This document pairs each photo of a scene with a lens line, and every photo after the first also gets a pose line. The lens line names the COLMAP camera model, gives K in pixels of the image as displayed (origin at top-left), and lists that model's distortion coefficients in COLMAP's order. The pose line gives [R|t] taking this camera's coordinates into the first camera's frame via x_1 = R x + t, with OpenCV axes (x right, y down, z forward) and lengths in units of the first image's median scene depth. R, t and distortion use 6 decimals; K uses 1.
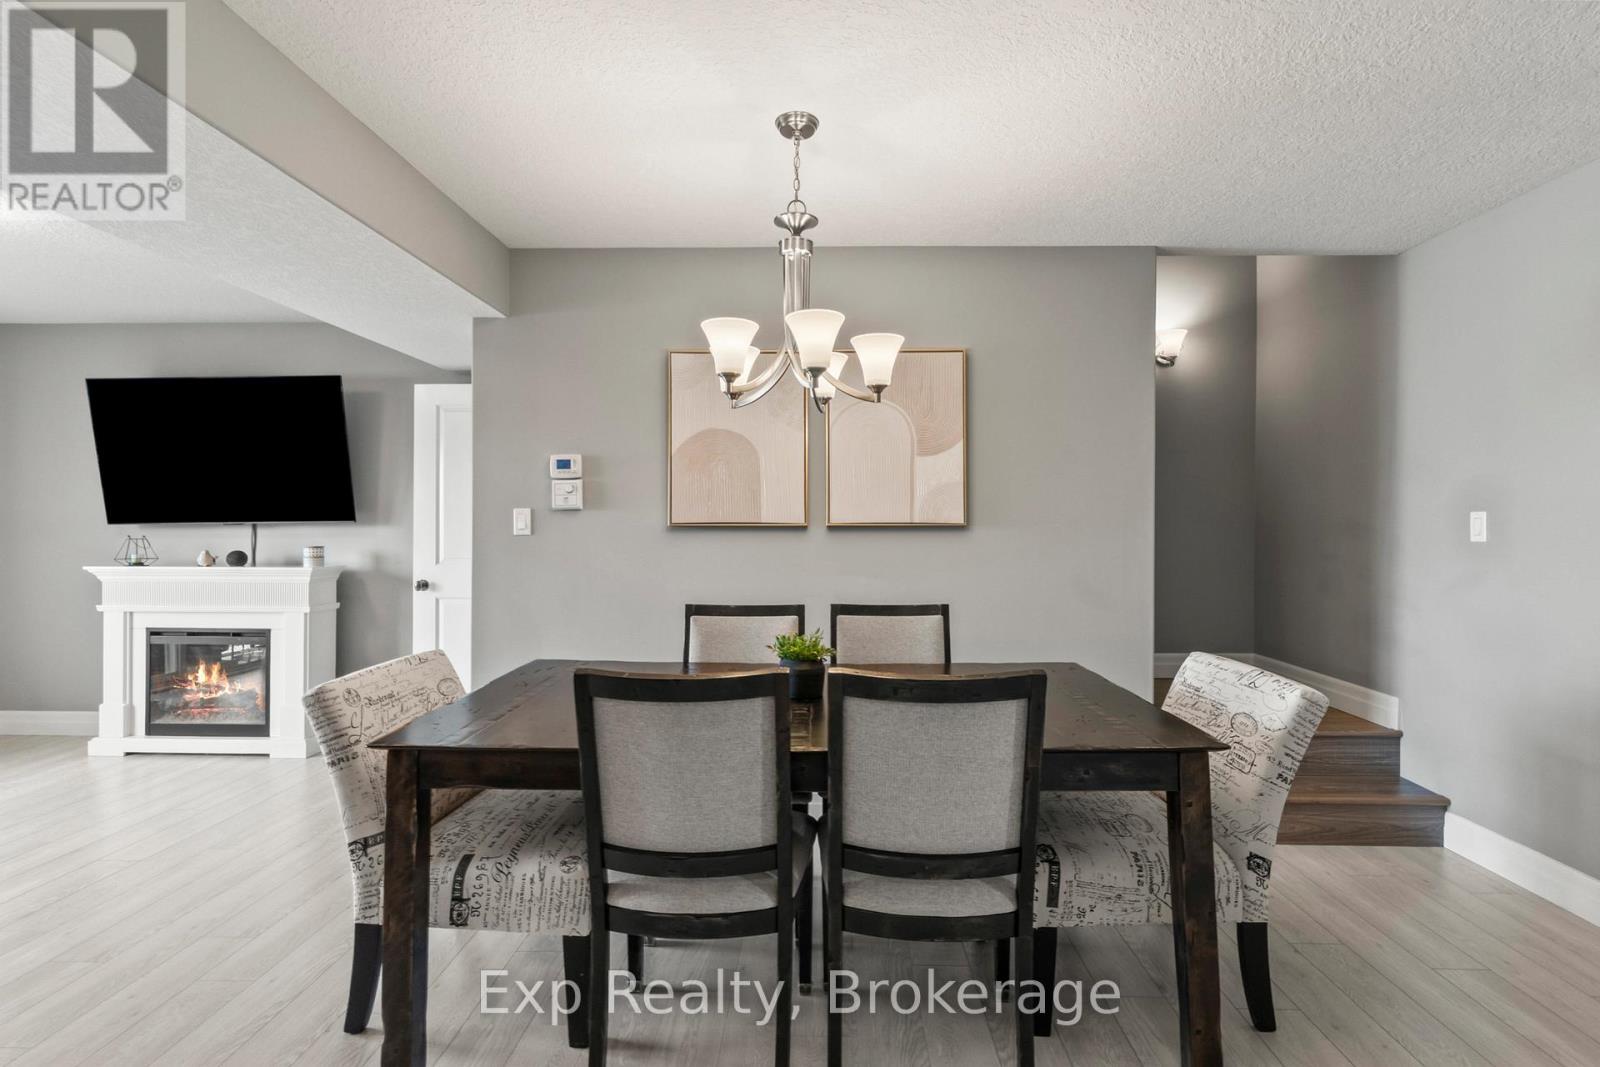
lens RADIAL K [[789.9, 0, 802.1], [0, 789.9, 511.0], [0, 0, 1]] dist [-0.000069, 0.000015]
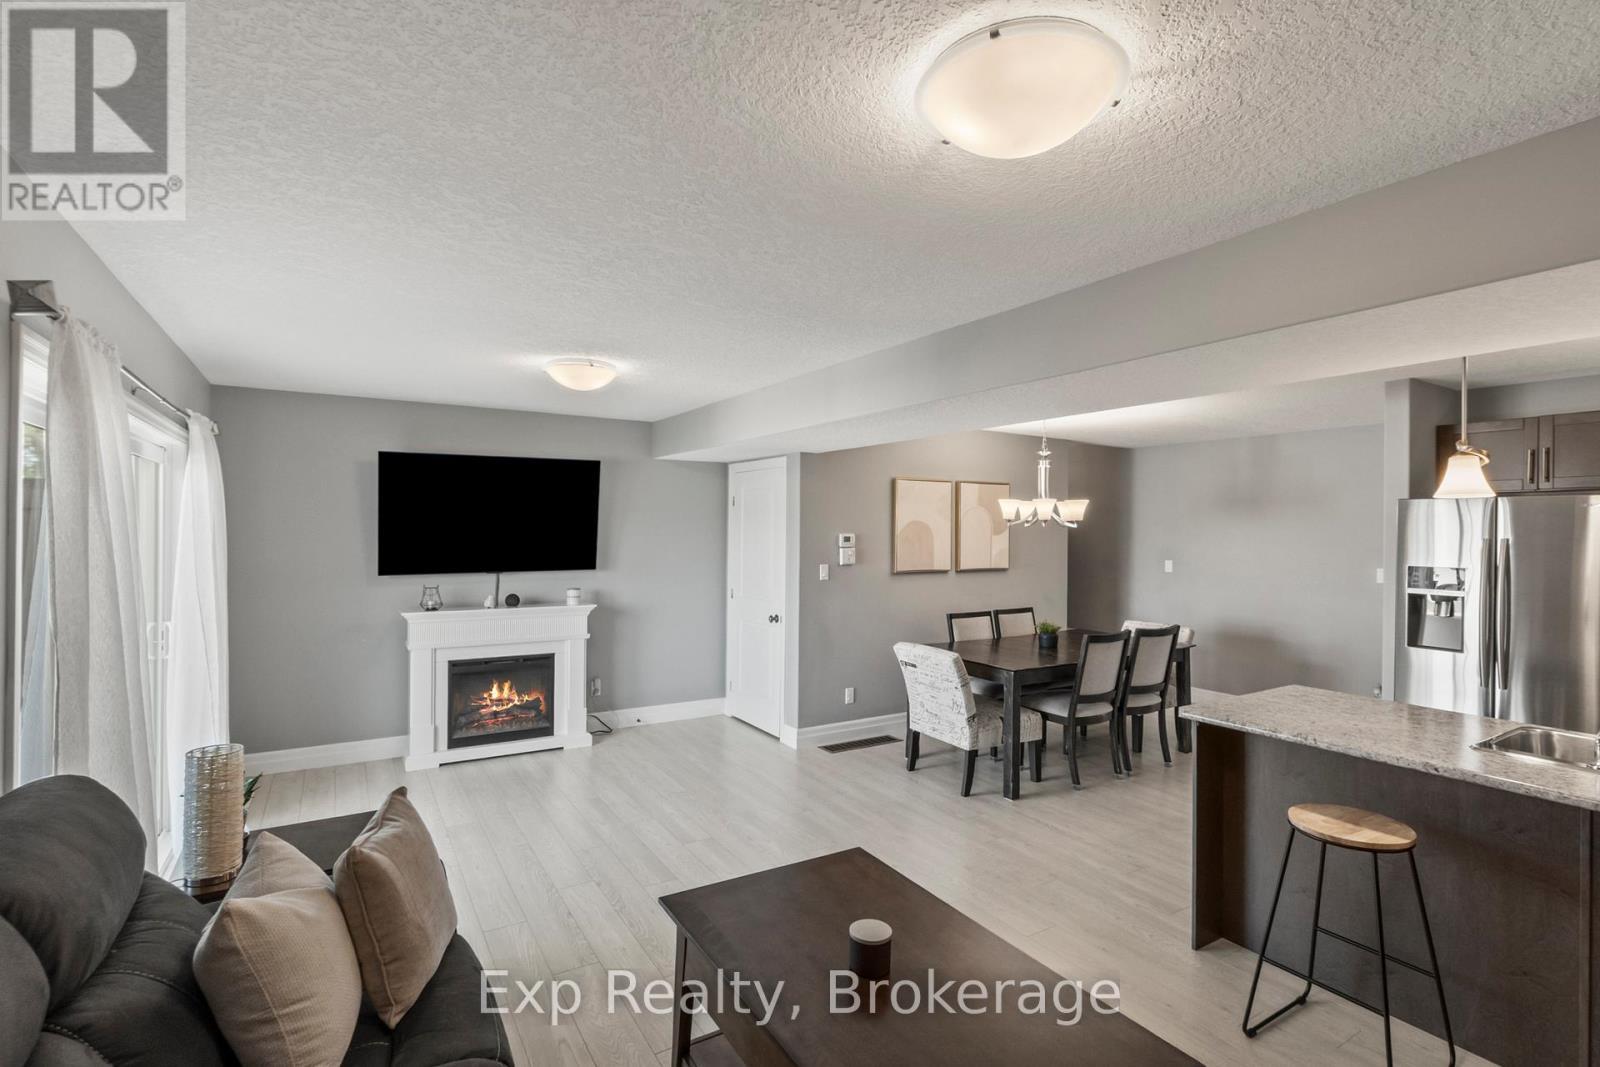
lens RADIAL K [[755.1, 0, 800.0], [0, 755.1, 533.5], [0, 0, 1]] dist [-0.003864, 0.000702]
pose [[0.852185, 0.003025, 0.523231, -0.984772], [-0.011371, 0.999854, 0.012740, -0.071412], [-0.523116, -0.016806, 0.852096, -0.298470]]
